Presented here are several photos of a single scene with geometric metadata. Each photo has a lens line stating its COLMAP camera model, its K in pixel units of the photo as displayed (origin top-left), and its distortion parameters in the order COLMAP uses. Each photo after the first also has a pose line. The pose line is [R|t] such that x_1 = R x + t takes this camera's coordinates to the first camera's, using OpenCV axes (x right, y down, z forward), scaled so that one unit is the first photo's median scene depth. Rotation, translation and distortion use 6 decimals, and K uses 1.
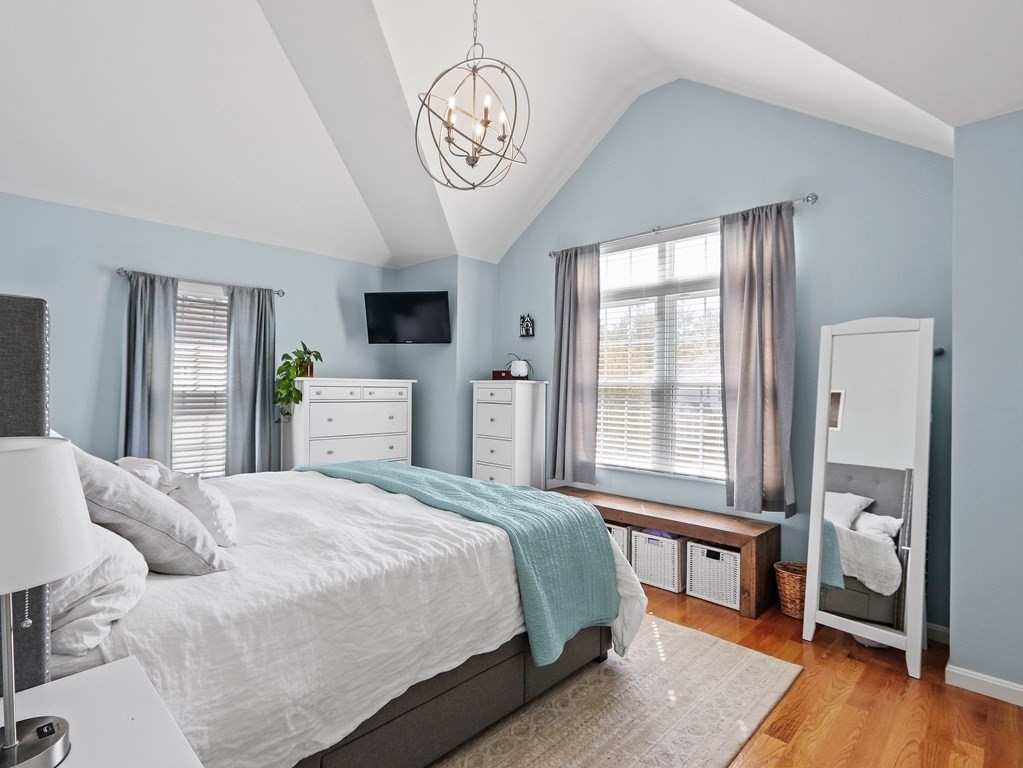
lens RADIAL K [[531.5, 0, 498.9], [0, 531.5, 387.5], [0, 0, 1]] dist [0.022223, -0.019101]
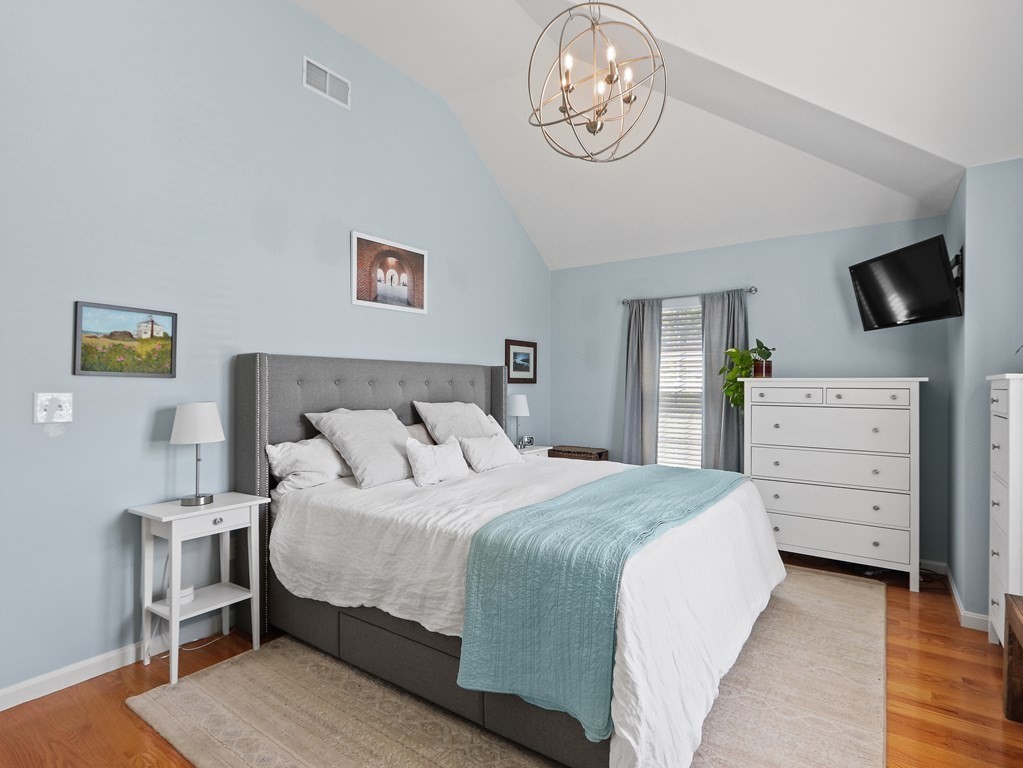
lens RADIAL K [[522.5, 0, 504.3], [0, 522.5, 388.7], [0, 0, 1]] dist [-0.003621, -0.000225]
pose [[0.158465, -0.004590, -0.987354, 0.710699], [-0.004220, 0.999977, -0.005326, 0.009483], [0.987356, 0.005011, 0.158442, 0.665286]]
